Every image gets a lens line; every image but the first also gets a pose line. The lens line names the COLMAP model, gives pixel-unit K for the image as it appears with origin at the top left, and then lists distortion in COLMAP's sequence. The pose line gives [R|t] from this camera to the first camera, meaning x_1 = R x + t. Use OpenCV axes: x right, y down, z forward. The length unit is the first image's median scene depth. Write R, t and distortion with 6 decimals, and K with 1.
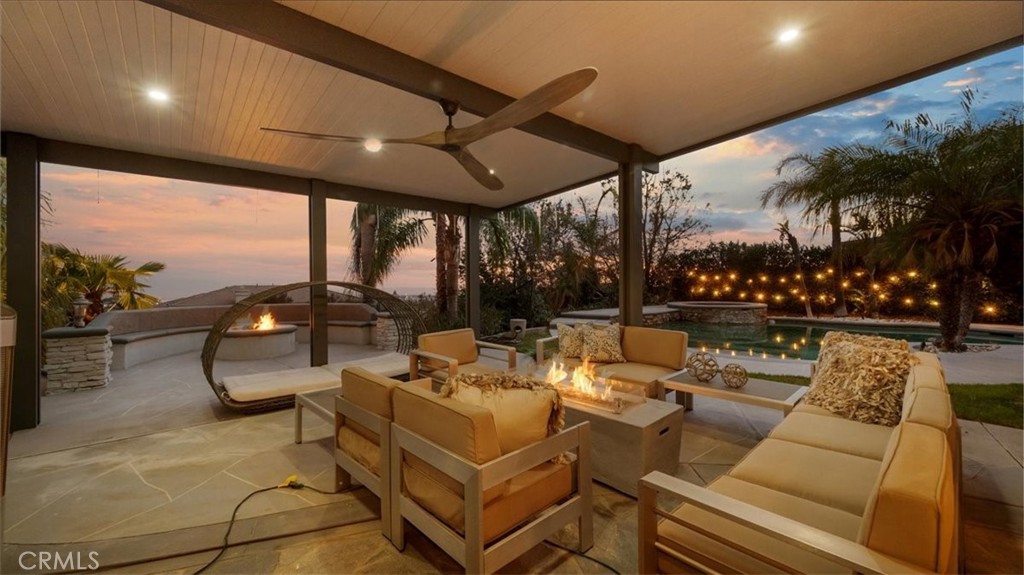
lens RADIAL K [[430.0, 0, 501.5], [0, 430.0, 288.5], [0, 0, 1]] dist [0.057668, 0.000062]
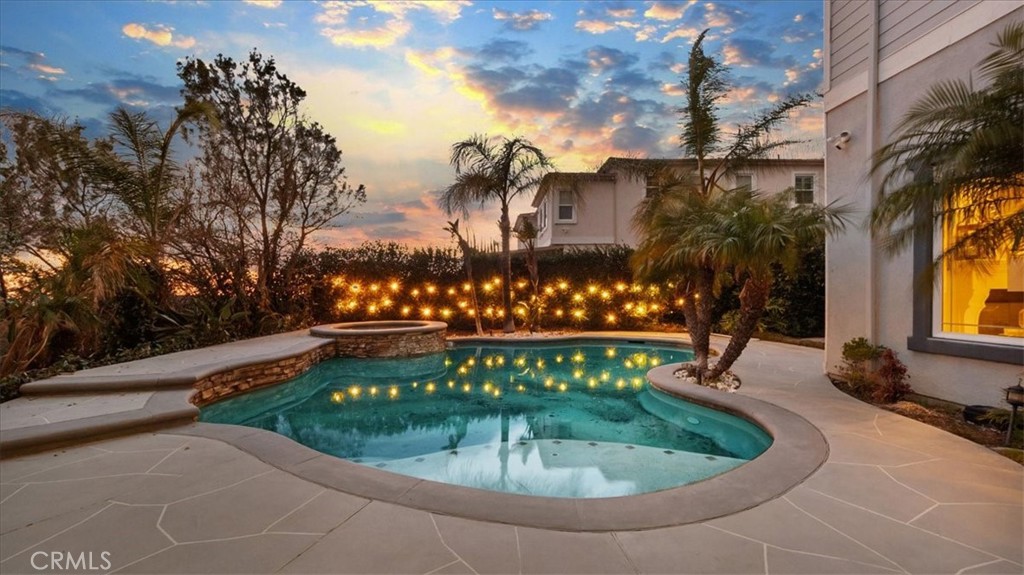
lens RADIAL K [[400.9, 0, 510.7], [0, 400.9, 283.1], [0, 0, 1]] dist [0.007711, -0.013903]
pose [[0.615328, 0.018893, 0.788045, 0.114512], [0.014031, 0.999292, -0.034914, -0.006399], [-0.788146, 0.032541, 0.614627, 0.445159]]
